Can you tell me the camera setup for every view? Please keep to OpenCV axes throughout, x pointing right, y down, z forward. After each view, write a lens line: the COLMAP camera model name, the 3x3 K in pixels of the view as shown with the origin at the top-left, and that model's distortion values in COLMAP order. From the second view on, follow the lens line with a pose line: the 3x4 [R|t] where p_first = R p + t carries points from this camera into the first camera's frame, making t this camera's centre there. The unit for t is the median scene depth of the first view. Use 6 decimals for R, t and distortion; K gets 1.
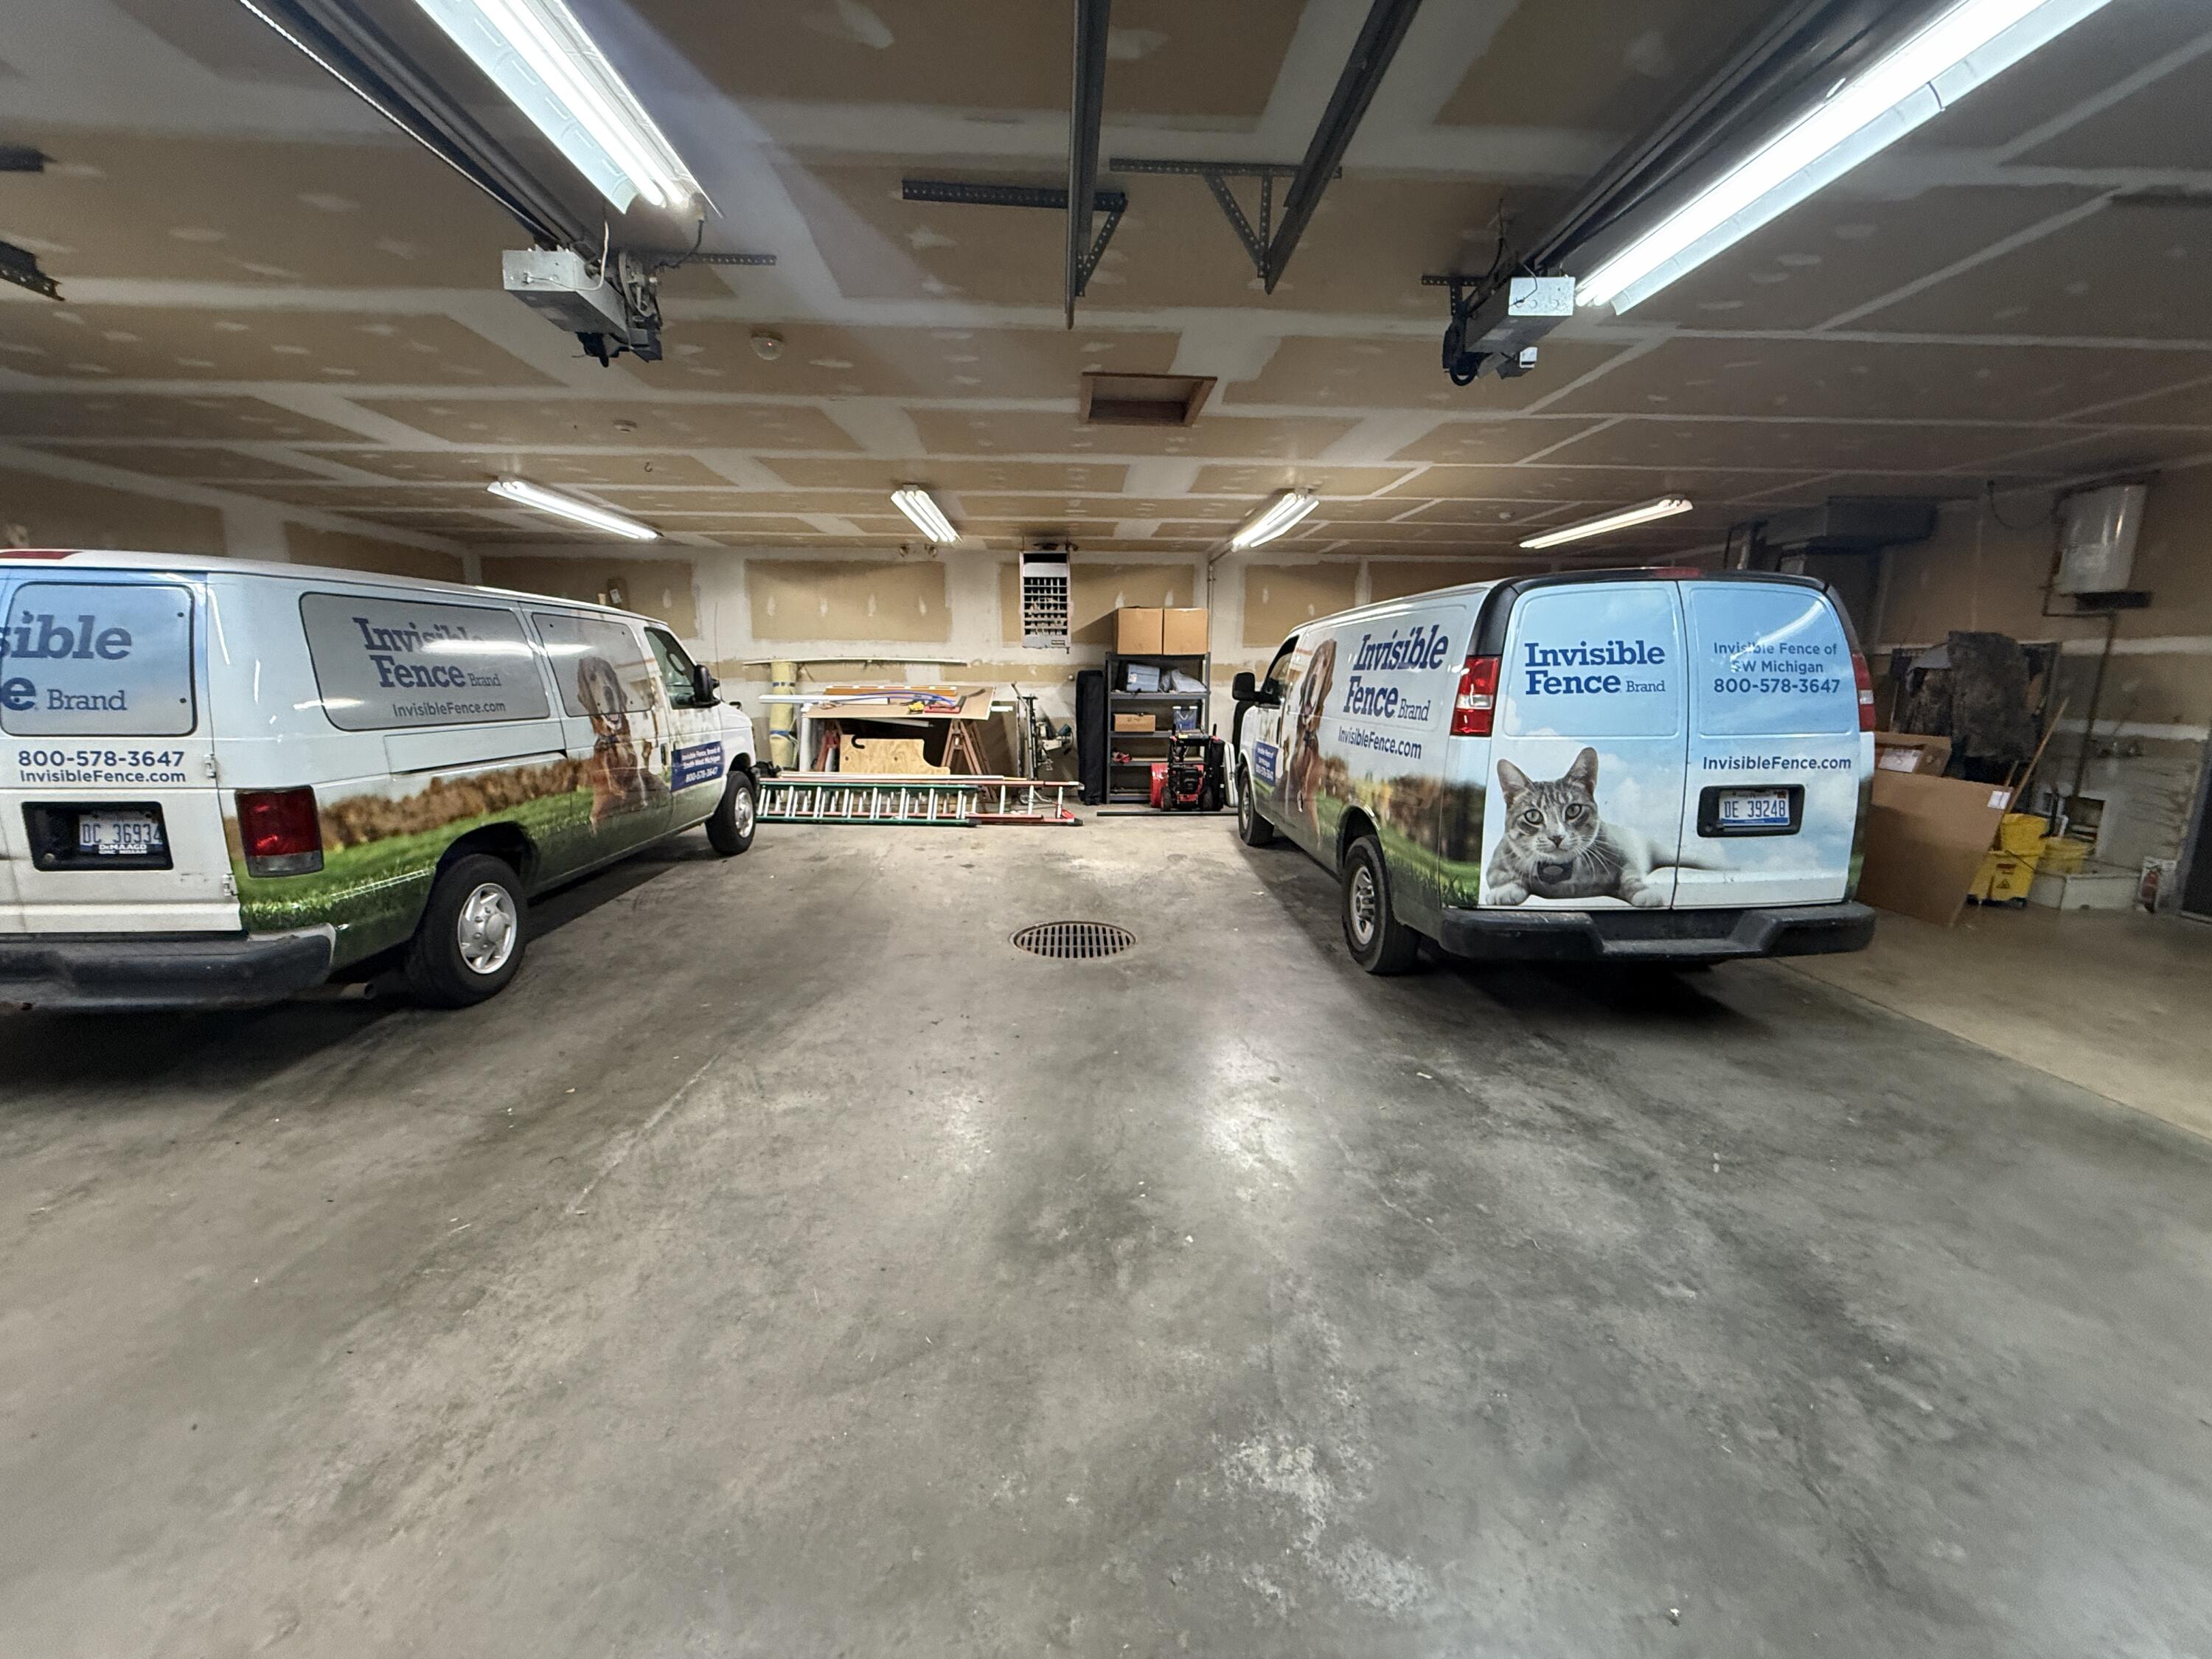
lens RADIAL K [[883.1, 0, 1110.8], [0, 883.1, 830.6], [0, 0, 1]] dist [0.000278, 0.000370]
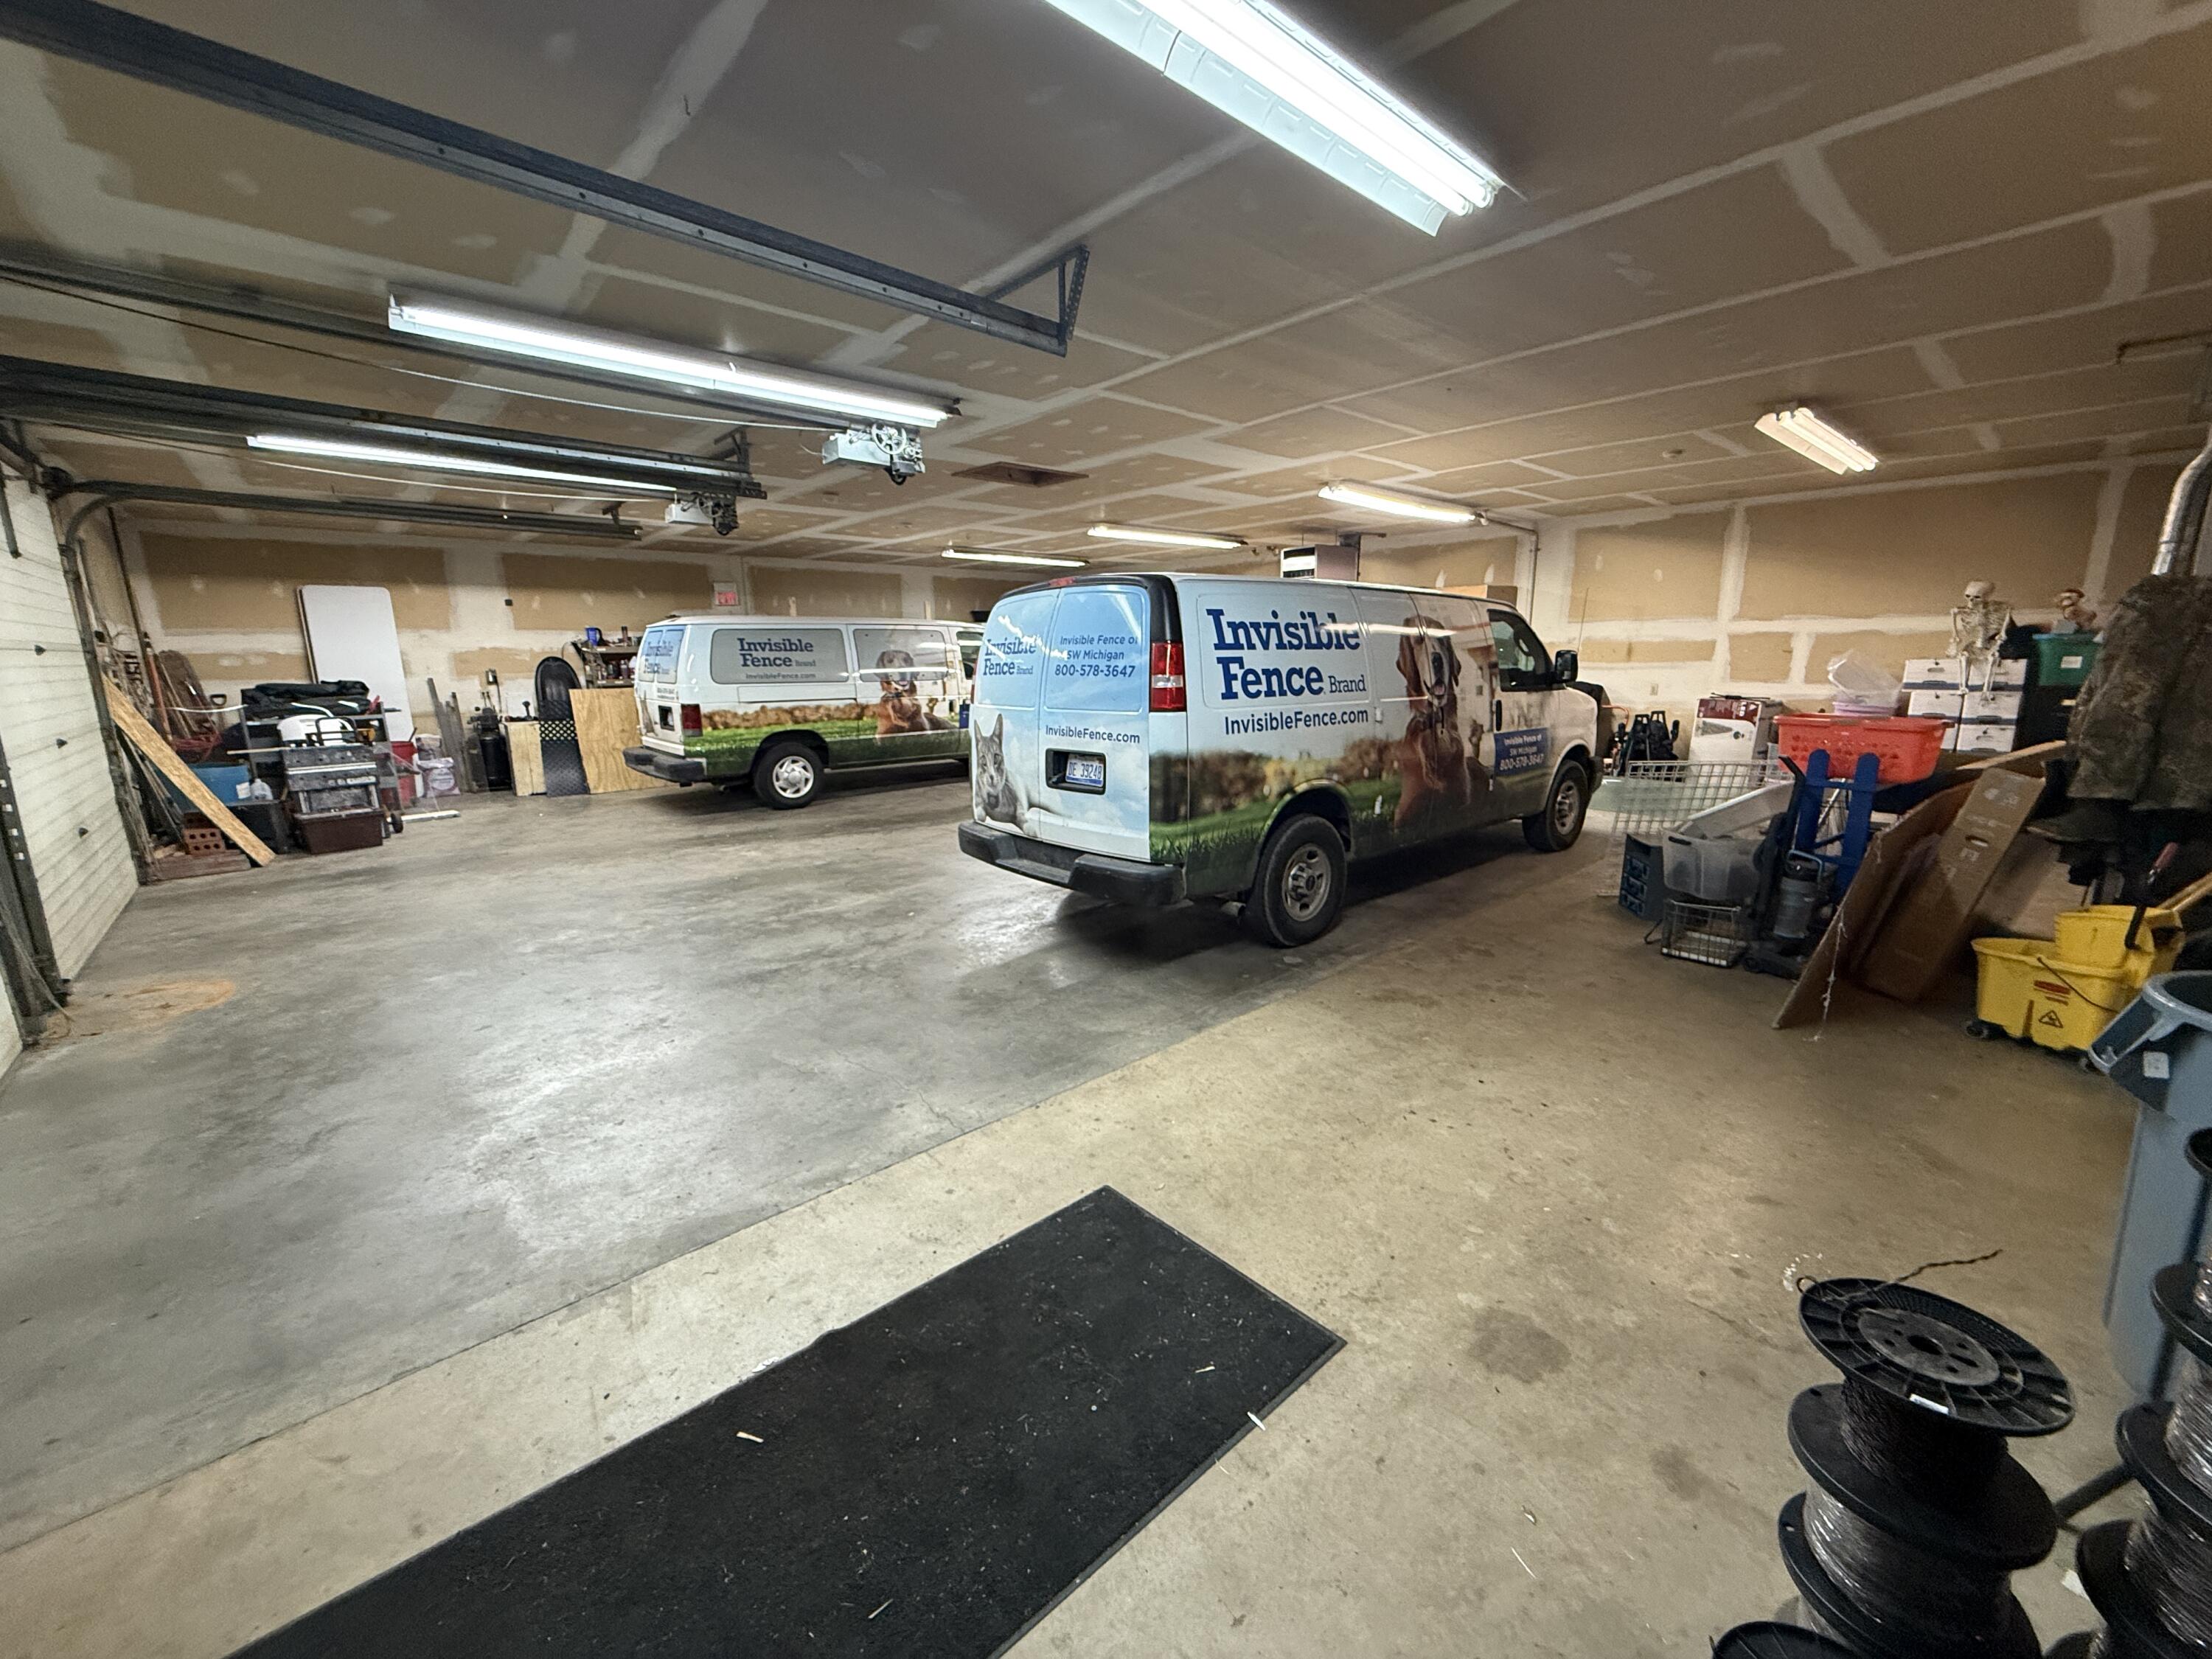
lens RADIAL K [[883.1, 0, 1104.4], [0, 883.1, 832.6], [0, 0, 1]] dist [0.000278, 0.000370]
pose [[0.620070, 0.148403, -0.770383, 1.711589], [-0.127095, 0.987977, 0.088022, -0.051105], [0.774183, 0.043332, 0.631477, 0.244877]]
